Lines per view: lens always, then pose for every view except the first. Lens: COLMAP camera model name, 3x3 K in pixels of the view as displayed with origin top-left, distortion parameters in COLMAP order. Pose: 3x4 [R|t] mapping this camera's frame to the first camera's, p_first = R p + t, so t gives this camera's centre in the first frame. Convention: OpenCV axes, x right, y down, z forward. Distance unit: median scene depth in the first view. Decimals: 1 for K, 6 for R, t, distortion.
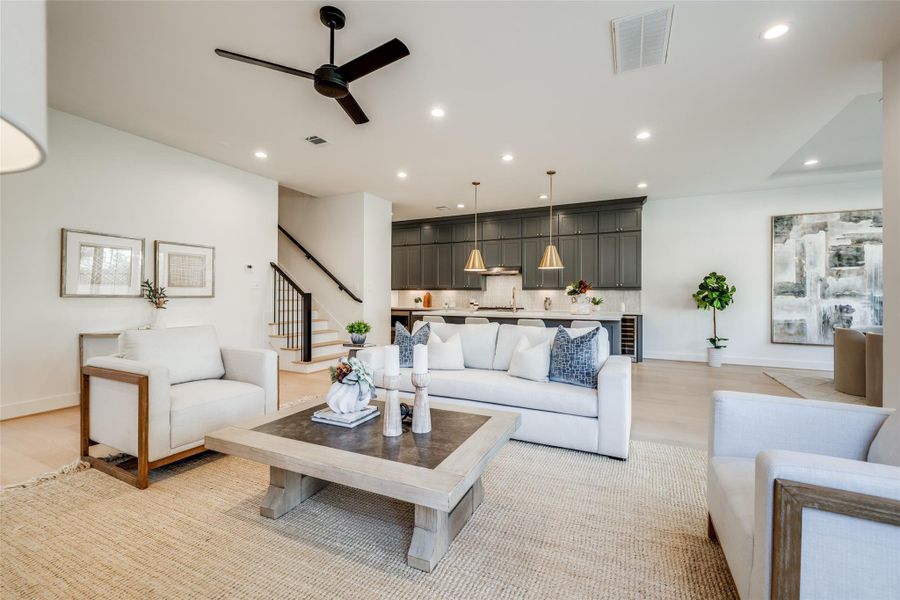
lens RADIAL K [[376.8, 0, 452.9], [0, 376.8, 296.5], [0, 0, 1]] dist [-0.002517, -0.000486]
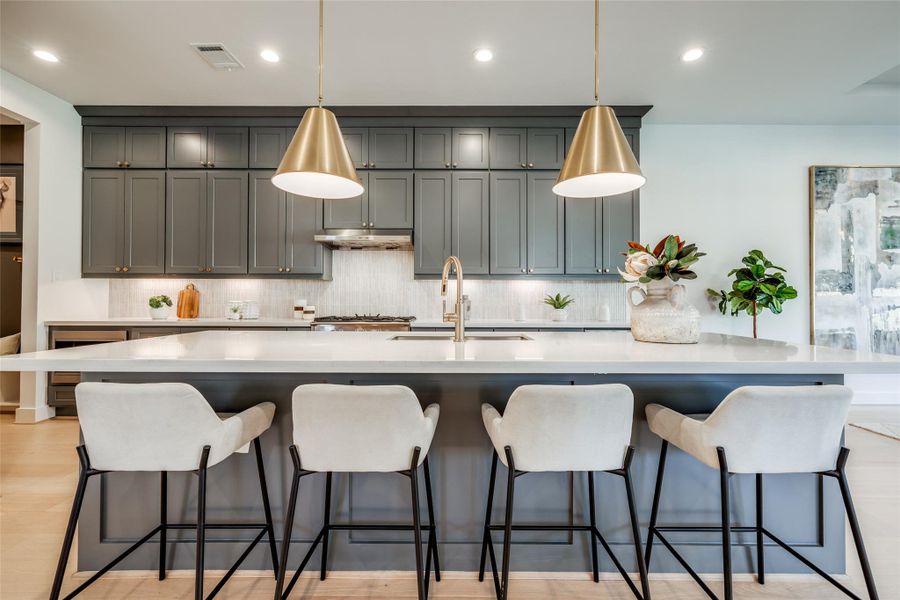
lens RADIAL K [[376.8, 0, 452.9], [0, 376.8, 296.5], [0, 0, 1]] dist [-0.002517, -0.000486]
pose [[0.901103, 0.001732, 0.433602, 0.028827], [0.001054, 0.999980, -0.006186, 0.009983], [-0.433604, 0.006031, 0.901083, 0.709266]]
